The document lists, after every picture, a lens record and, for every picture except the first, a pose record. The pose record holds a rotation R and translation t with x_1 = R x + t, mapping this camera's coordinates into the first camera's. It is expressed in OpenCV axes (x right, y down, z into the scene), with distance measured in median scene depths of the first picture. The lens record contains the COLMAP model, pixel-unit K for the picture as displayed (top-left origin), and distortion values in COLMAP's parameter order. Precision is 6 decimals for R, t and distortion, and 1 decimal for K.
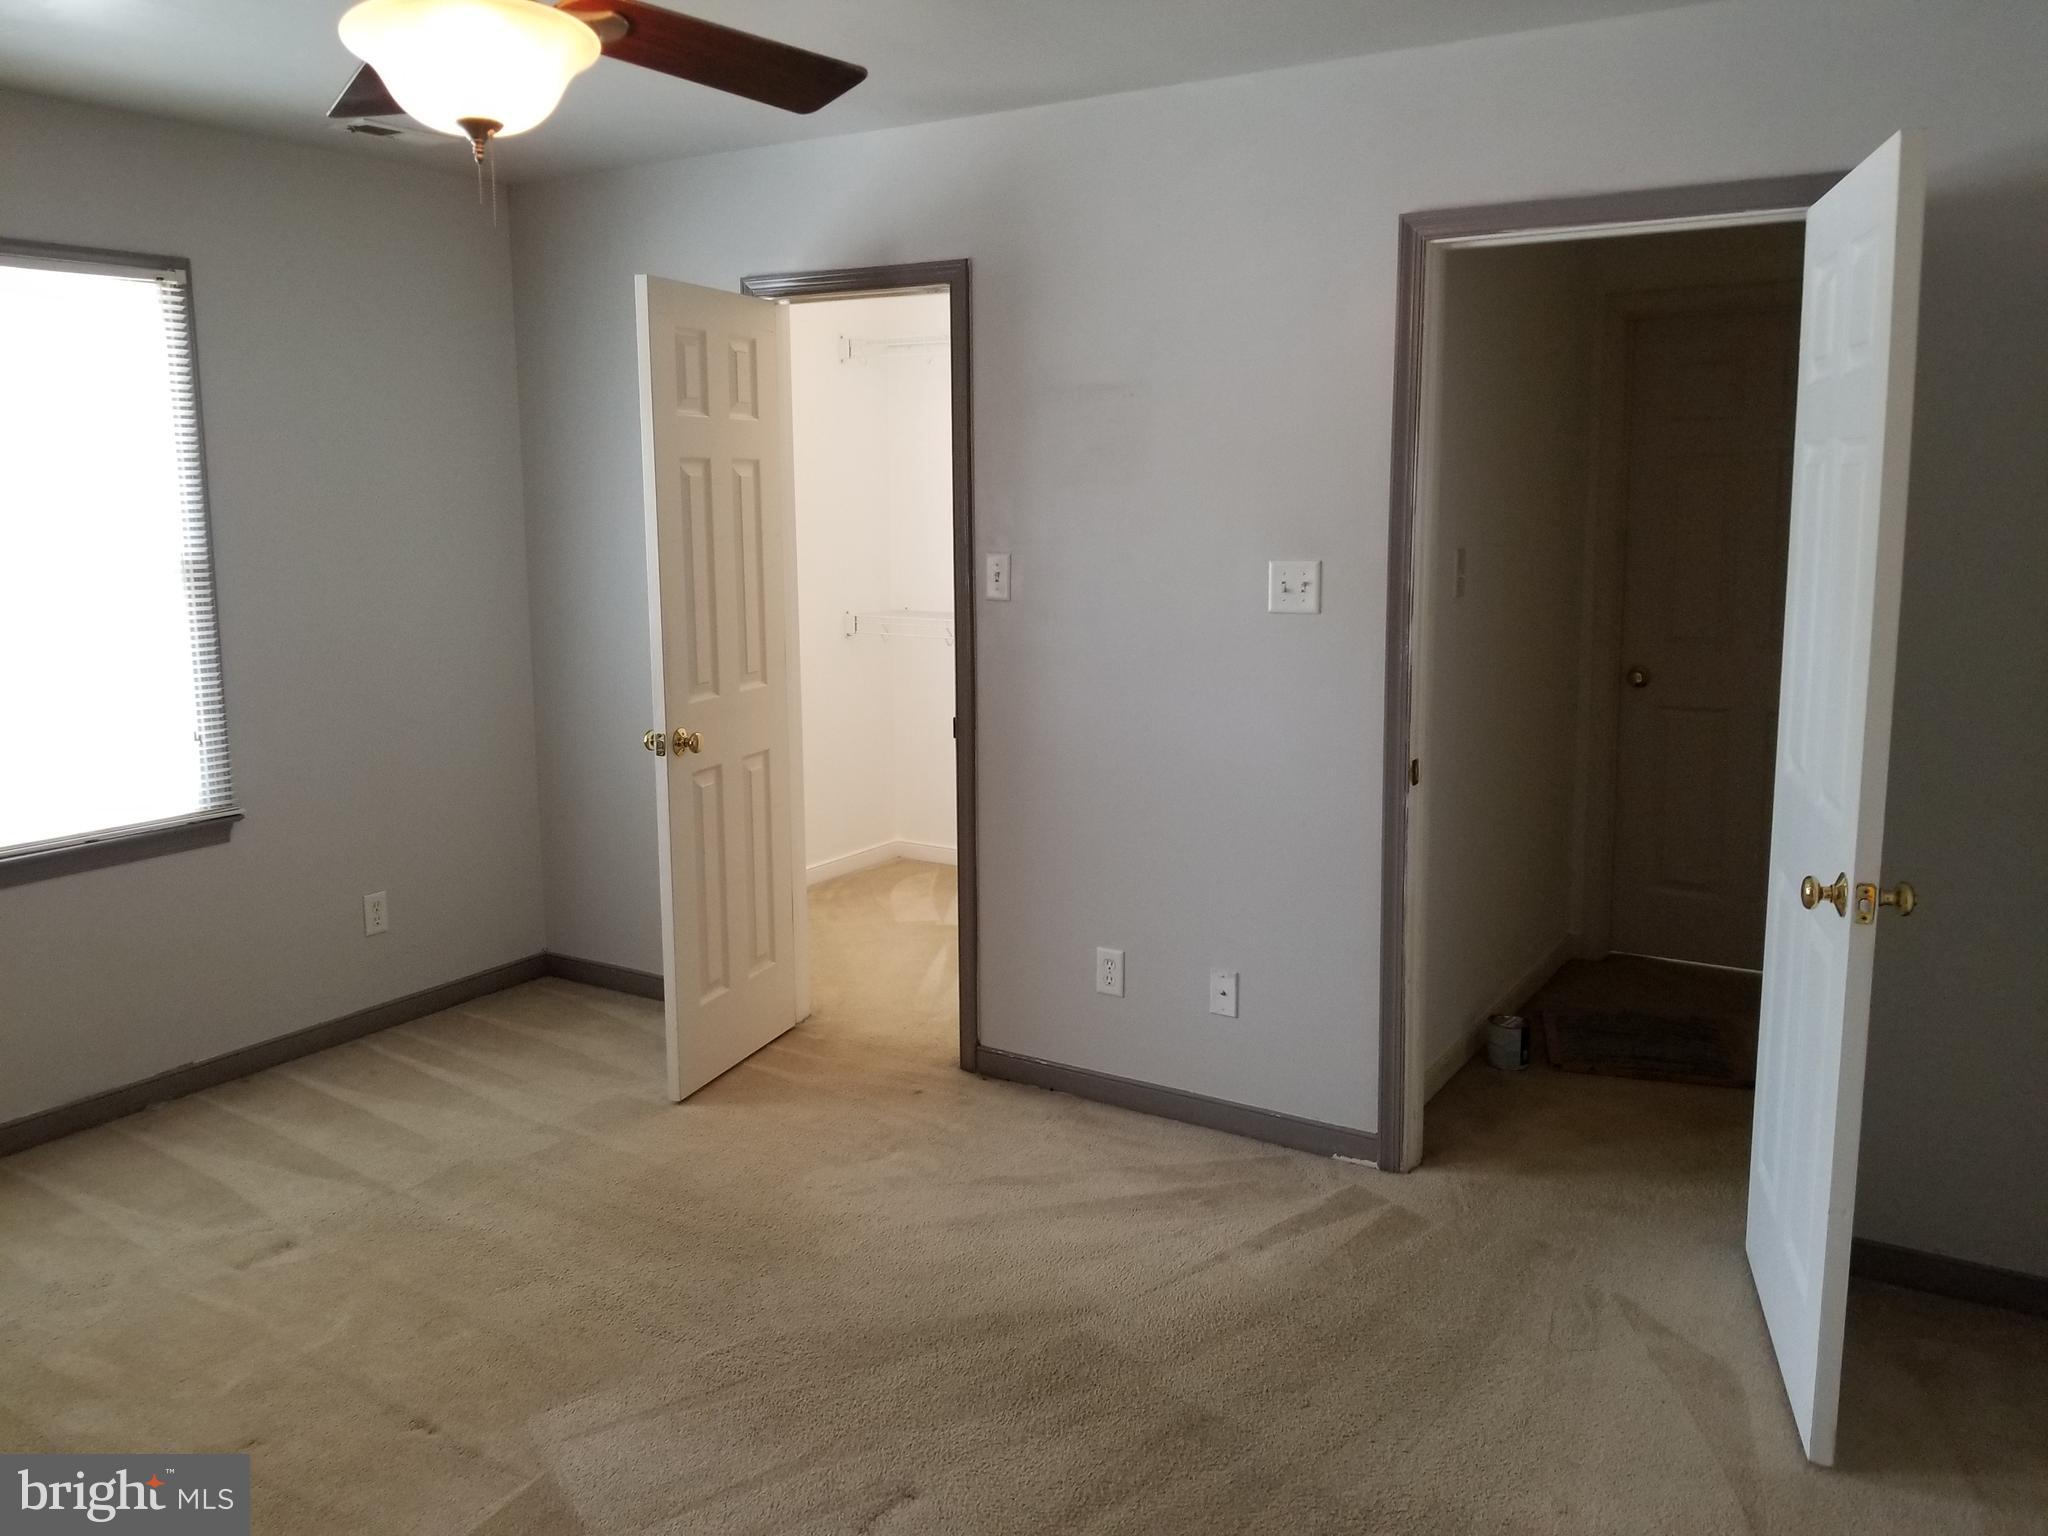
lens RADIAL K [[1598.3, 0, 992.8], [0, 1598.3, 728.9], [0, 0, 1]] dist [0.064582, -0.114371]
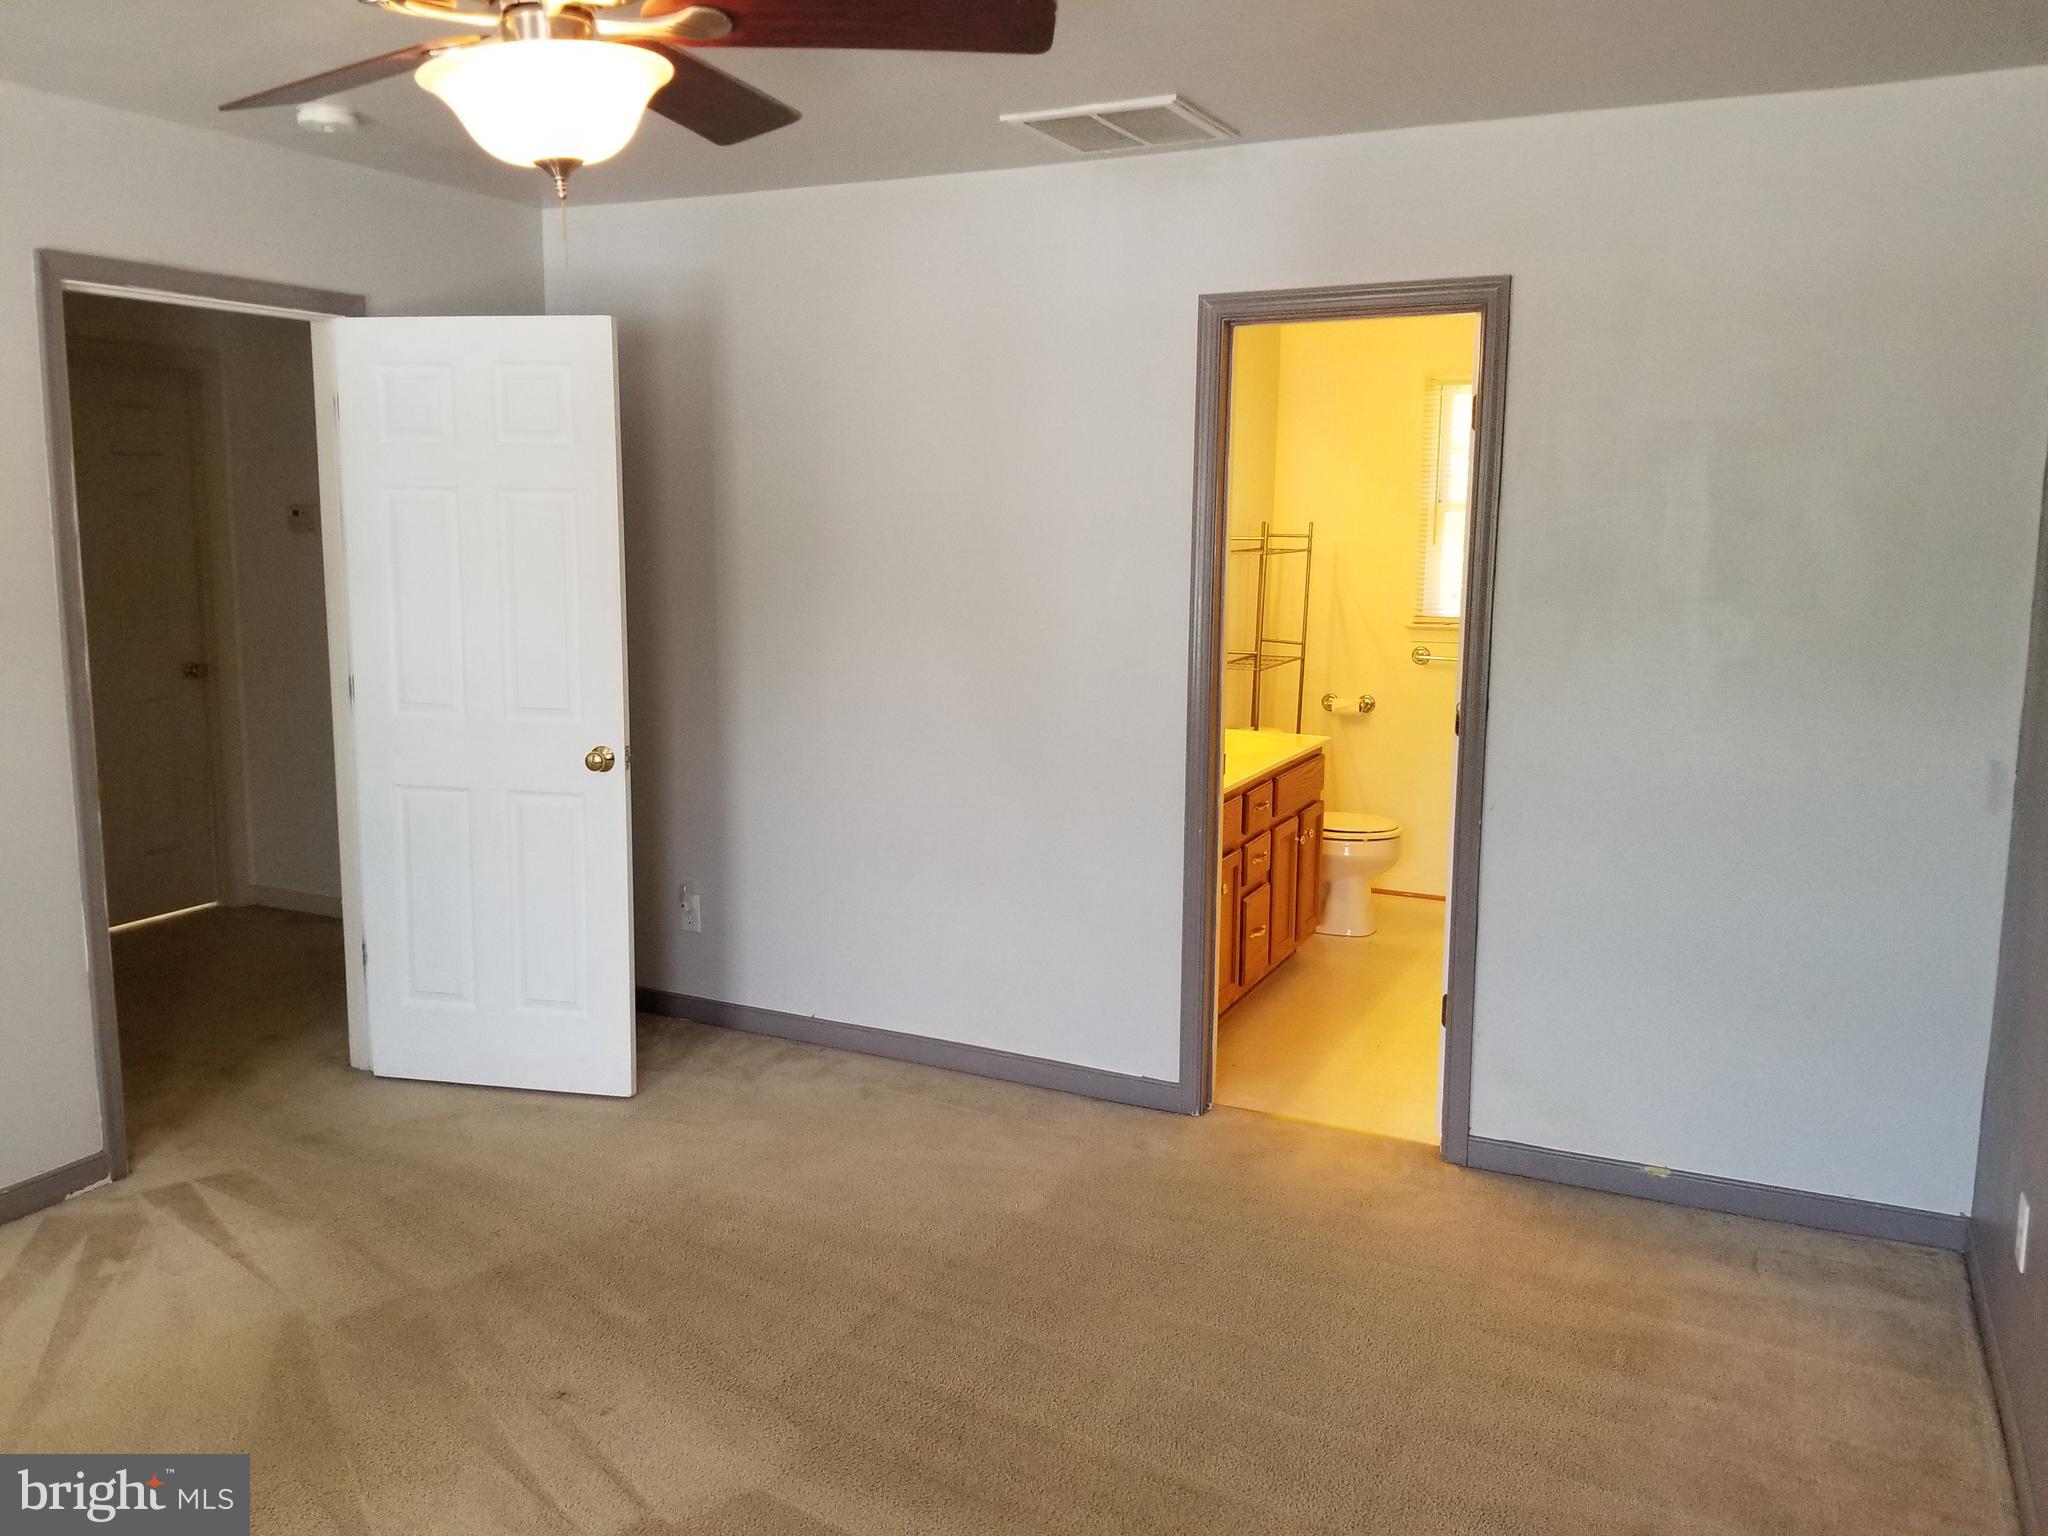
lens RADIAL K [[1598.3, 0, 992.8], [0, 1598.3, 728.9], [0, 0, 1]] dist [0.064582, -0.114371]
pose [[-0.102922, -0.131267, 0.985990, -0.864498], [0.143558, 0.978916, 0.145310, -0.082811], [-0.984275, 0.156502, -0.081908, 0.538830]]
